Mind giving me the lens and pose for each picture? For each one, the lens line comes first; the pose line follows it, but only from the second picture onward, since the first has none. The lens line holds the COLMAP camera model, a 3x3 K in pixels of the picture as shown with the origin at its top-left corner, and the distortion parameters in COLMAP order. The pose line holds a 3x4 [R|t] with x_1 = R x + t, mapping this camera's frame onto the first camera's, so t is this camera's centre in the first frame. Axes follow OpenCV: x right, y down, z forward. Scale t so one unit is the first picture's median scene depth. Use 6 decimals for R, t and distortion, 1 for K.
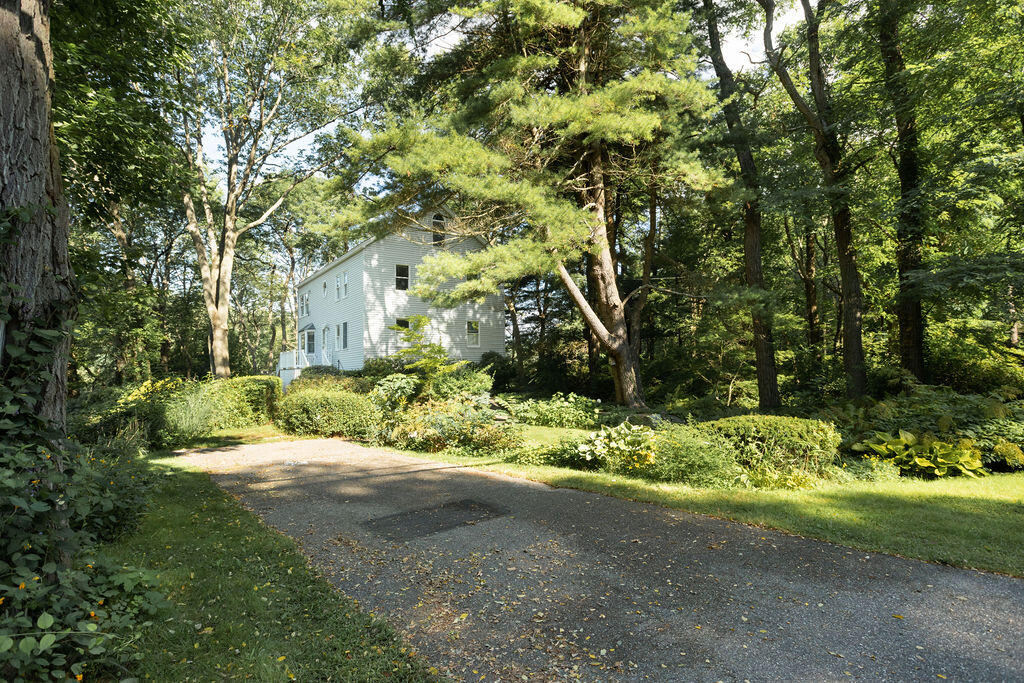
lens RADIAL K [[623.8, 0, 512.0], [0, 623.8, 341.5], [0, 0, 1]] dist [-0.000684, 0.000381]
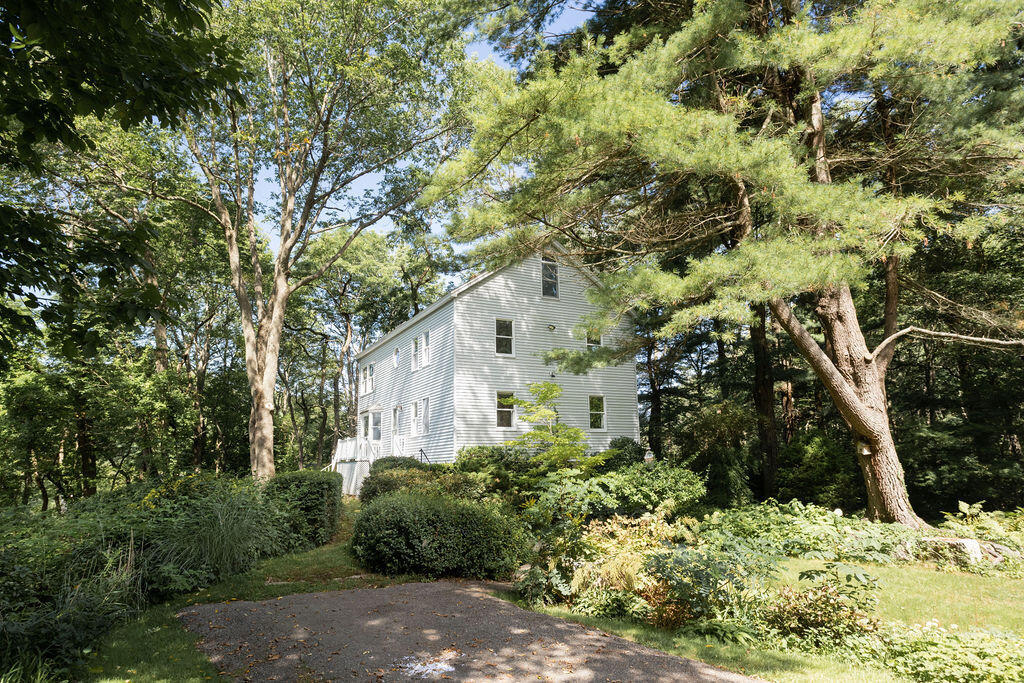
lens RADIAL K [[670.2, 0, 512.0], [0, 670.2, 341.5], [0, 0, 1]] dist [-0.083626, -0.000194]
pose [[0.997179, -0.015146, -0.073521, -0.087905], [0.005139, 0.990909, -0.134434, 0.007860], [0.074889, 0.133677, 0.988191, 0.175992]]
